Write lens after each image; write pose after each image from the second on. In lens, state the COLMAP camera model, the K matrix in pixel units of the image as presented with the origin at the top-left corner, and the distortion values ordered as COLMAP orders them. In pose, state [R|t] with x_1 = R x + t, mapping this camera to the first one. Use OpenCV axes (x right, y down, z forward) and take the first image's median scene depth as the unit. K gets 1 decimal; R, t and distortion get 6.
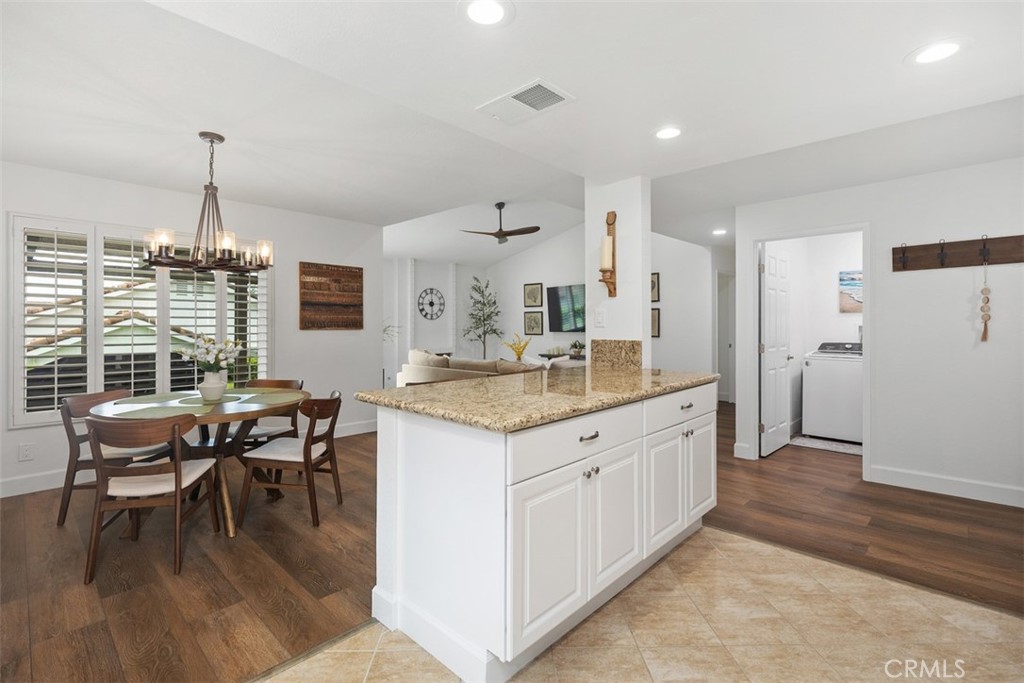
lens RADIAL K [[467.3, 0, 503.0], [0, 467.3, 327.0], [0, 0, 1]] dist [-0.003568, 0.000569]
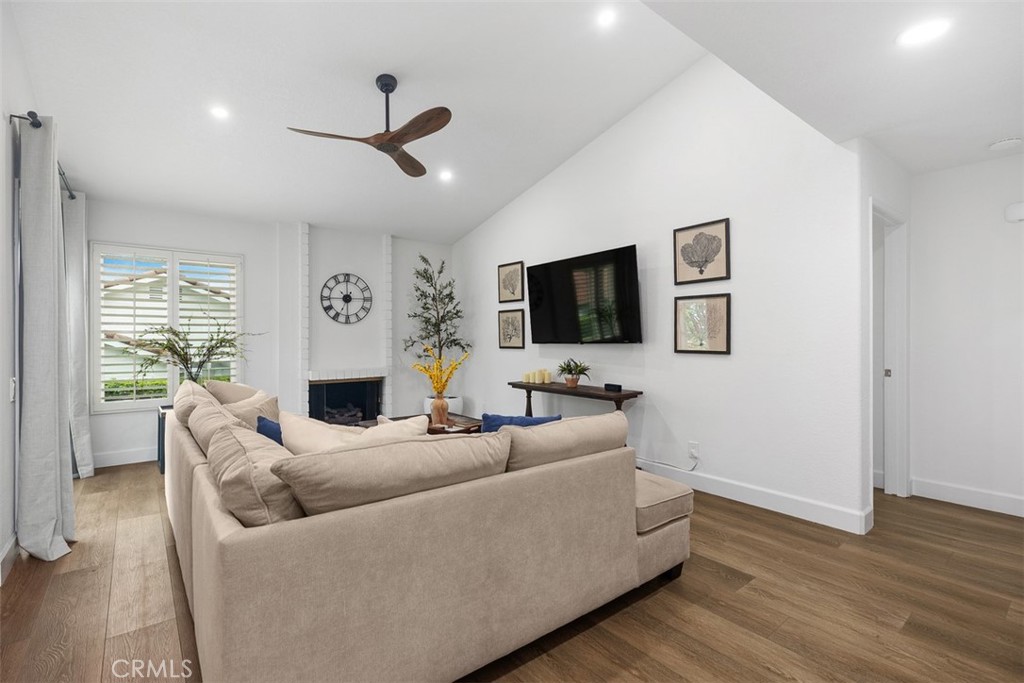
lens RADIAL K [[467.3, 0, 510.9], [0, 467.3, 340.9], [0, 0, 1]] dist [-0.003568, 0.000569]
pose [[0.992677, -0.000299, -0.120794, 0.138843], [0.000632, 0.999996, 0.002716, 0.005619], [0.120793, -0.002773, 0.992674, 0.405936]]
